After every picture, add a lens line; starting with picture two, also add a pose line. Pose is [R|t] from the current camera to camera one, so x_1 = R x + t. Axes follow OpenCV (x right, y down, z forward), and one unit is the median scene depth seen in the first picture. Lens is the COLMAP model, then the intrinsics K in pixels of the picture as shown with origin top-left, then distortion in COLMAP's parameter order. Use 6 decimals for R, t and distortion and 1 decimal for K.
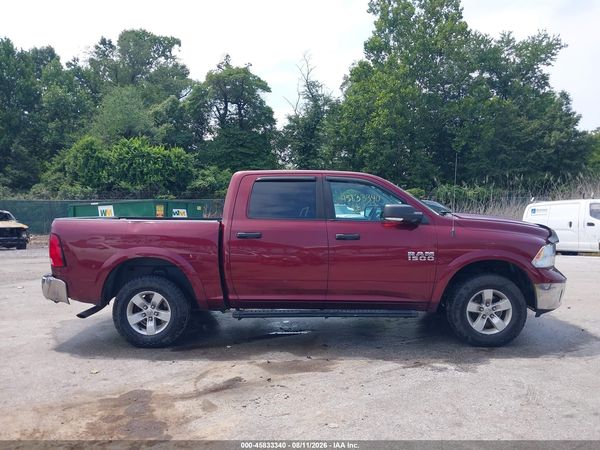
lens RADIAL K [[481.6, 0, 300.0], [0, 481.6, 225.0], [0, 0, 1]] dist [0.006319, -0.002283]
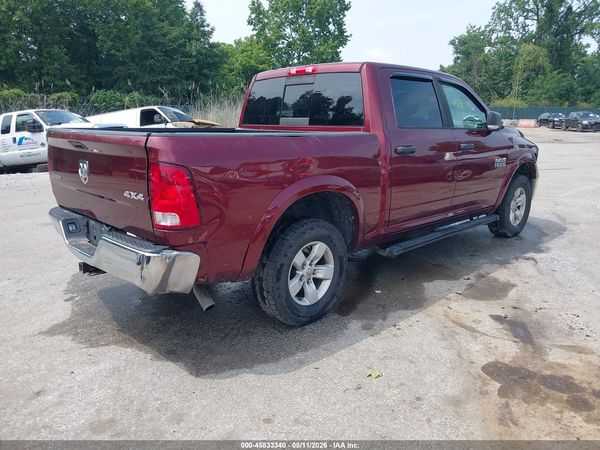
lens RADIAL K [[478.2, 0, 300.0], [0, 478.2, 225.0], [0, 0, 1]] dist [0.006583, -0.002672]
pose [[0.693158, -0.153265, 0.704303, -0.119462], [0.017970, 0.980502, 0.195684, -0.002081], [-0.720562, -0.122983, 0.682397, 0.086393]]
